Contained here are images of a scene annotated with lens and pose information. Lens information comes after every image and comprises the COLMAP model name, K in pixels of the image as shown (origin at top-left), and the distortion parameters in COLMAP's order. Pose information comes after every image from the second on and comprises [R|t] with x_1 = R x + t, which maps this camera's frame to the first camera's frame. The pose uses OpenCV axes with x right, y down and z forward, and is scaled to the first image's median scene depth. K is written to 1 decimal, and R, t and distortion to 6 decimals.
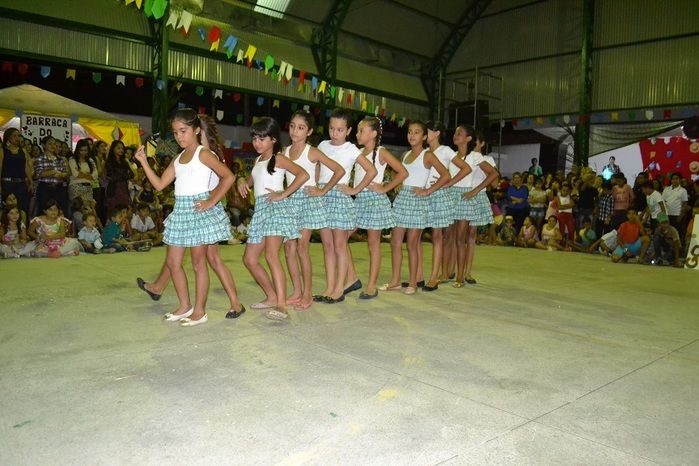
lens RADIAL K [[567.2, 0, 354.3], [0, 567.2, 237.6], [0, 0, 1]] dist [-0.069119, 0.004557]
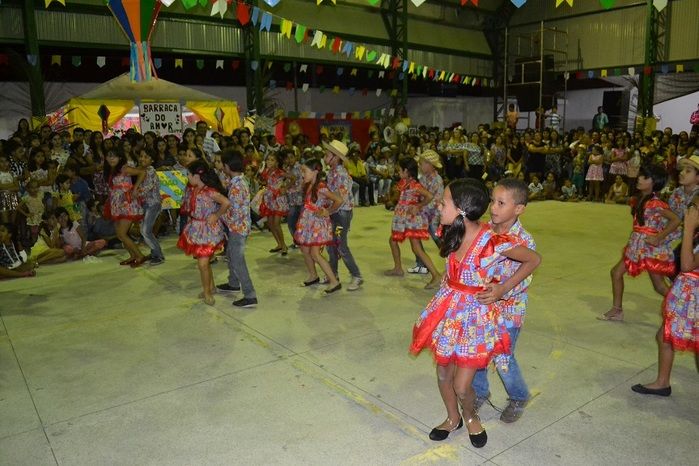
lens RADIAL K [[567.2, 0, 356.4], [0, 567.2, 244.3], [0, 0, 1]] dist [-0.069119, 0.004557]
pose [[0.996101, -0.032972, -0.081825, -0.066351], [0.042538, 0.992094, 0.118071, -0.045513], [0.077285, -0.121092, 0.989628, -0.111431]]
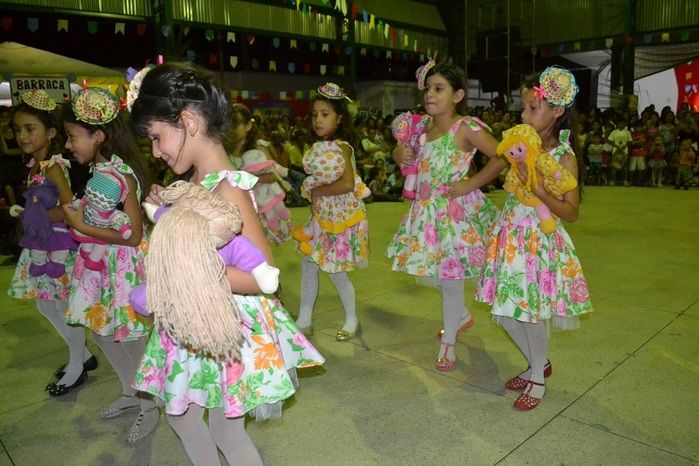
lens RADIAL K [[567.2, 0, 355.2], [0, 567.2, 239.4], [0, 0, 1]] dist [-0.069119, 0.004557]
pose [[0.997282, -0.070874, 0.020158, -0.091588], [0.068109, 0.991045, 0.114854, -0.032260], [-0.028118, -0.113169, 0.993178, 0.098393]]
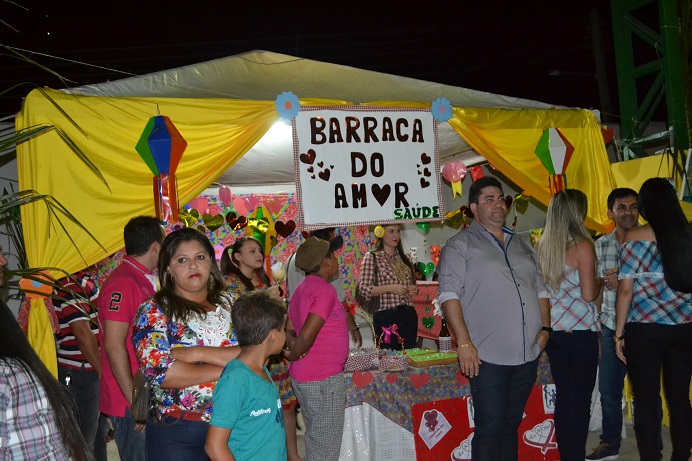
lens RADIAL K [[660.0, 0, 345.1], [0, 660.0, 231.7], [0, 0, 1]] dist [-0.063104, 0.000000]
pose [[0.959283, -0.095637, -0.265763, -0.419096], [0.076021, 0.993632, -0.083164, -0.109647], [0.272025, 0.059574, 0.960444, 0.575390]]
